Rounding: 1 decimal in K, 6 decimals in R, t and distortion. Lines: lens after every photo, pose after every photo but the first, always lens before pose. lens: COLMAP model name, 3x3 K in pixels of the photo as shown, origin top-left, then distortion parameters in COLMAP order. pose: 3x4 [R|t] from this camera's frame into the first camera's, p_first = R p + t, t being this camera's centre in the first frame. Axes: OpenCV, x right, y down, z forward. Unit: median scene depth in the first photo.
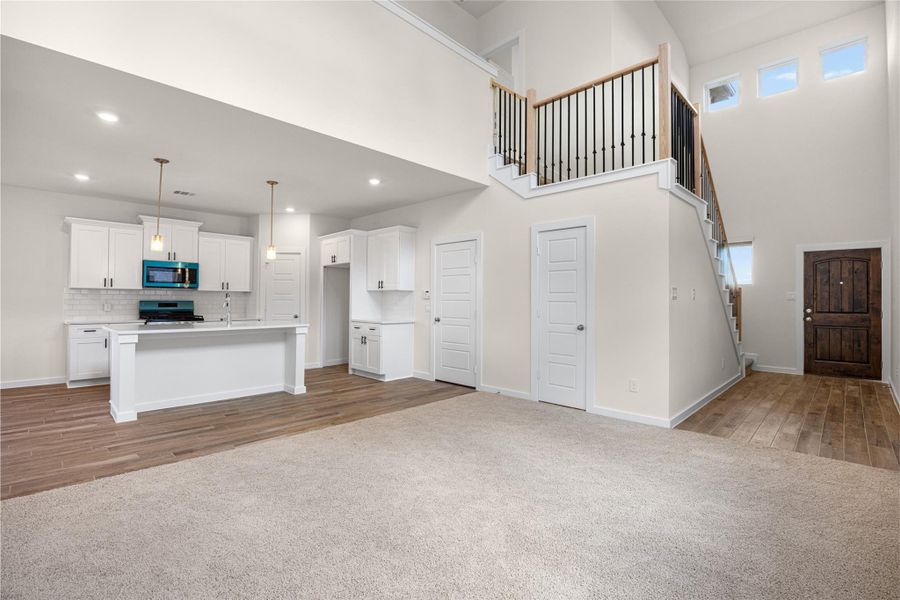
lens RADIAL K [[414.3, 0, 449.3], [0, 414.3, 298.6], [0, 0, 1]] dist [-0.011745, 0.001684]
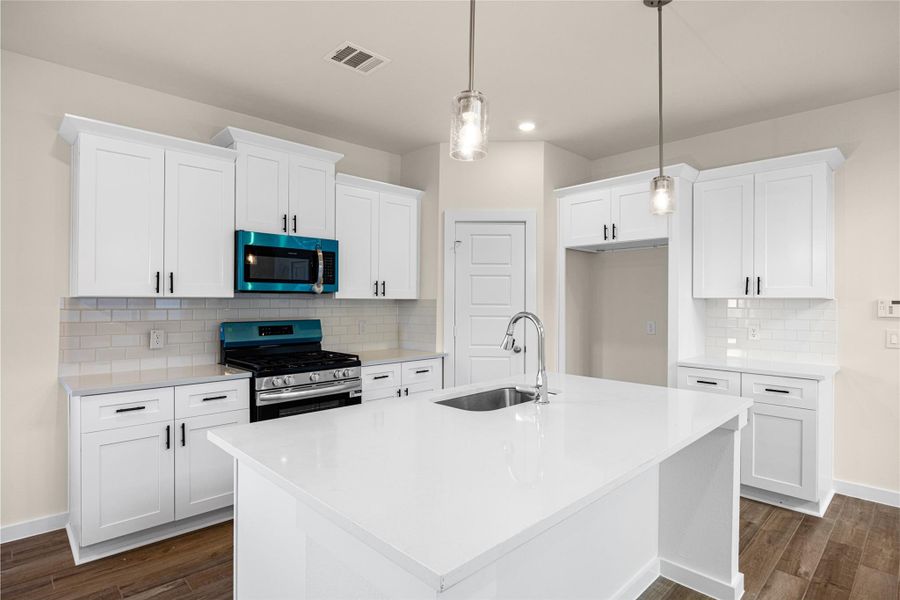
lens RADIAL K [[476.4, 0, 456.2], [0, 476.4, 297.4], [0, 0, 1]] dist [-0.006440, -0.001476]
pose [[0.999846, -0.001405, -0.017492, -0.490023], [0.001394, 0.999999, -0.000639, -0.021543], [0.017493, 0.000615, 0.999847, 0.490140]]
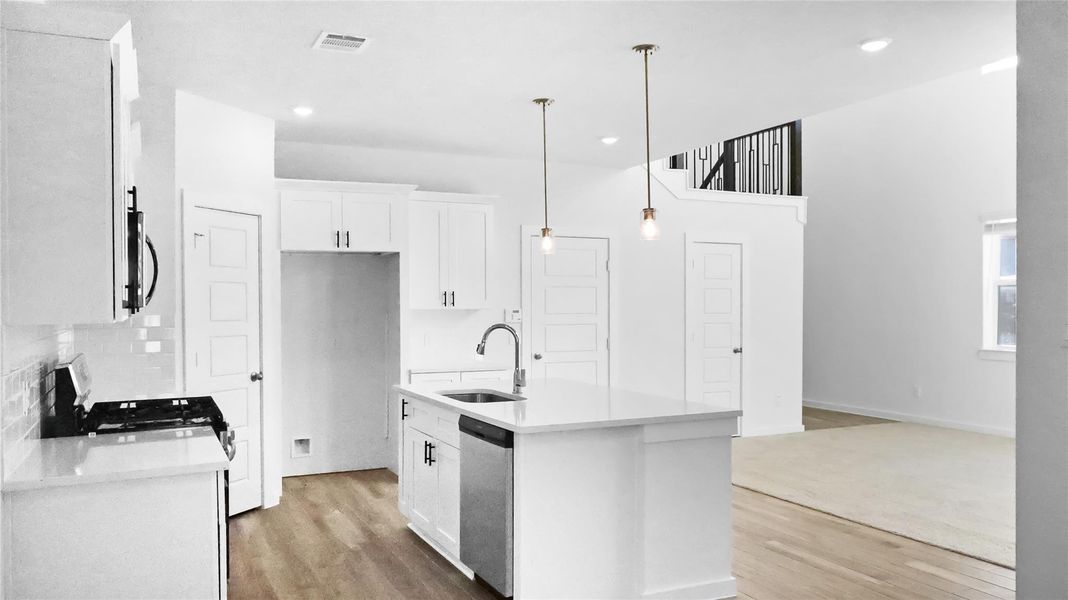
lens RADIAL K [[832.0, 0, 525.1], [0, 832.0, 307.5], [0, 0, 1]] dist [-0.008522, 0.008563]
pose [[0.350792, -0.009704, 0.936403, -1.146247], [0.001293, 0.999950, 0.009878, -0.033660], [-0.936452, -0.002254, 0.350788, 0.553183]]
